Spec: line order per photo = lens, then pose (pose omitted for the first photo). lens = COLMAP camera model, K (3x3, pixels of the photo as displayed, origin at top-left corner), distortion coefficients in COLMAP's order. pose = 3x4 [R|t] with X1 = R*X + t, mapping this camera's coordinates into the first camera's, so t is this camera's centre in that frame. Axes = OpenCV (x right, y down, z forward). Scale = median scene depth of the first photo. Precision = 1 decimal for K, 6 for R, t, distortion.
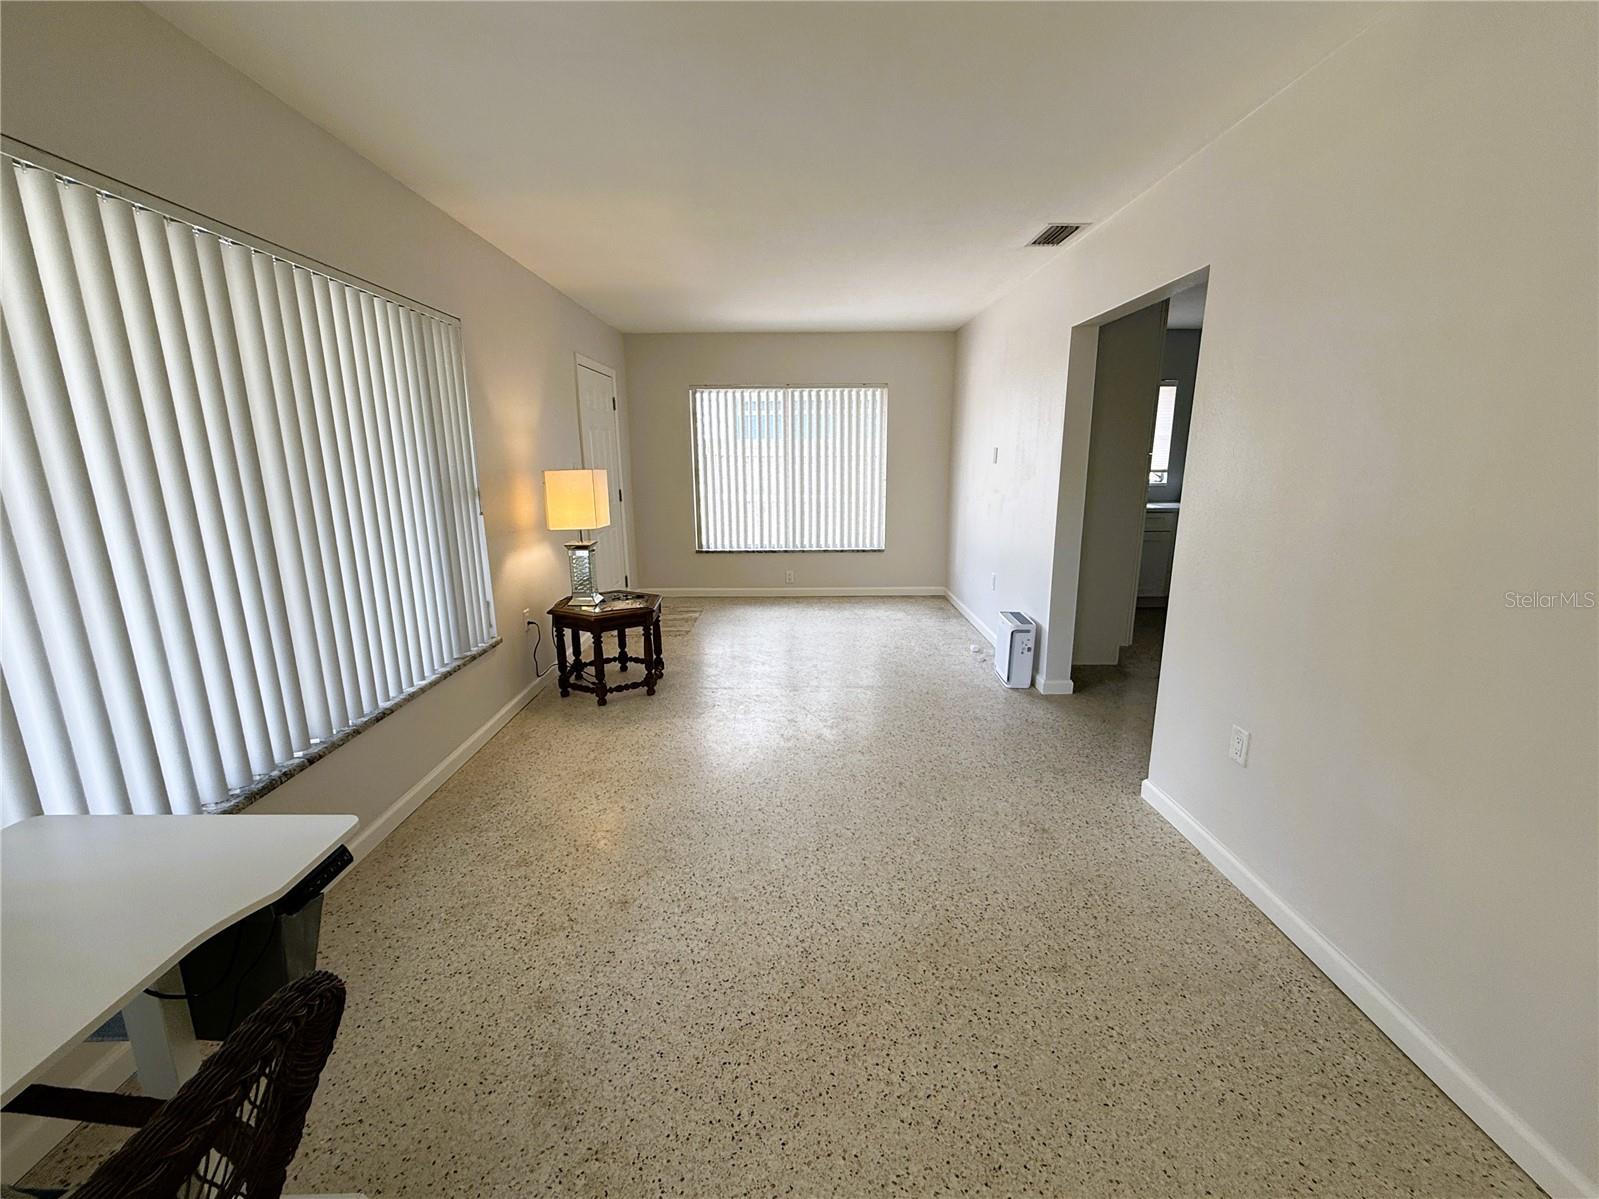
lens RADIAL K [[637.7, 0, 801.5], [0, 637.7, 597.6], [0, 0, 1]] dist [0.001776, -0.000342]
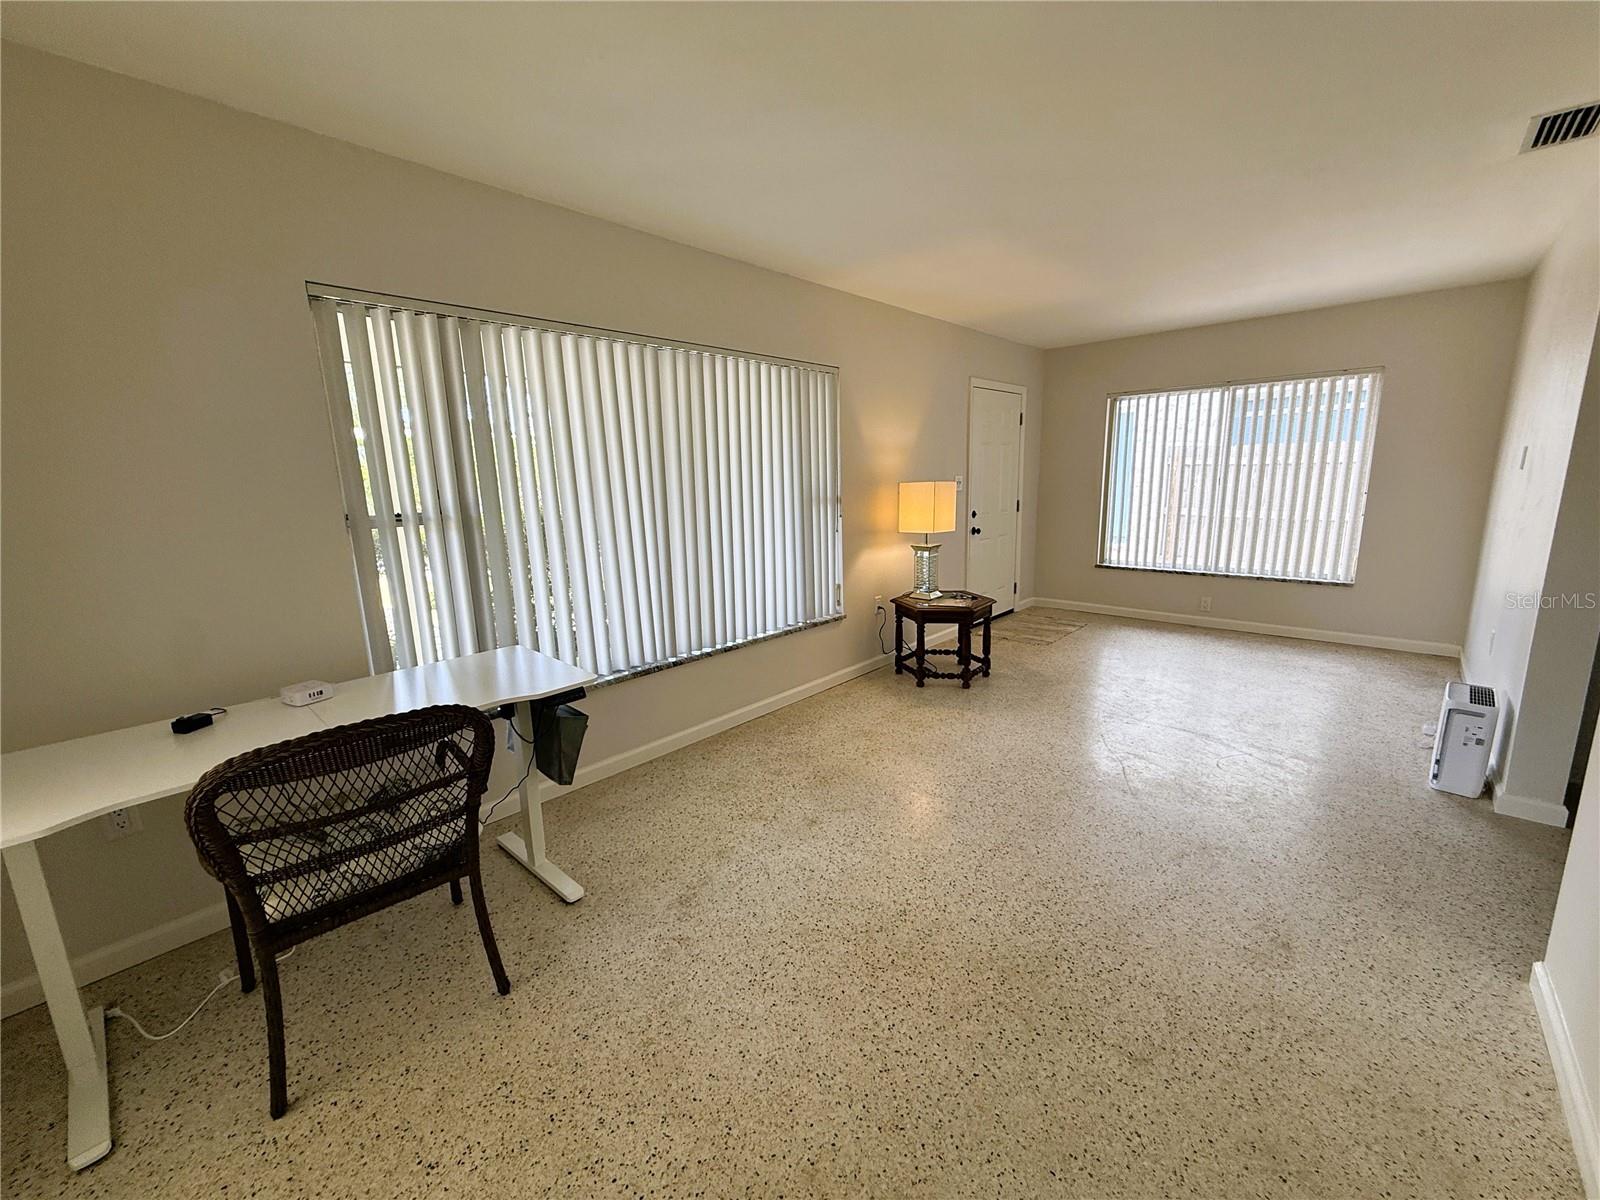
lens RADIAL K [[638.1, 0, 830.2], [0, 638.1, 601.1], [0, 0, 1]] dist [0.001776, -0.000342]
pose [[0.744134, 0.120030, -0.657159, 0.302714], [-0.127862, 0.991129, 0.036244, -0.004964], [0.655680, 0.057055, 0.752880, 0.021511]]
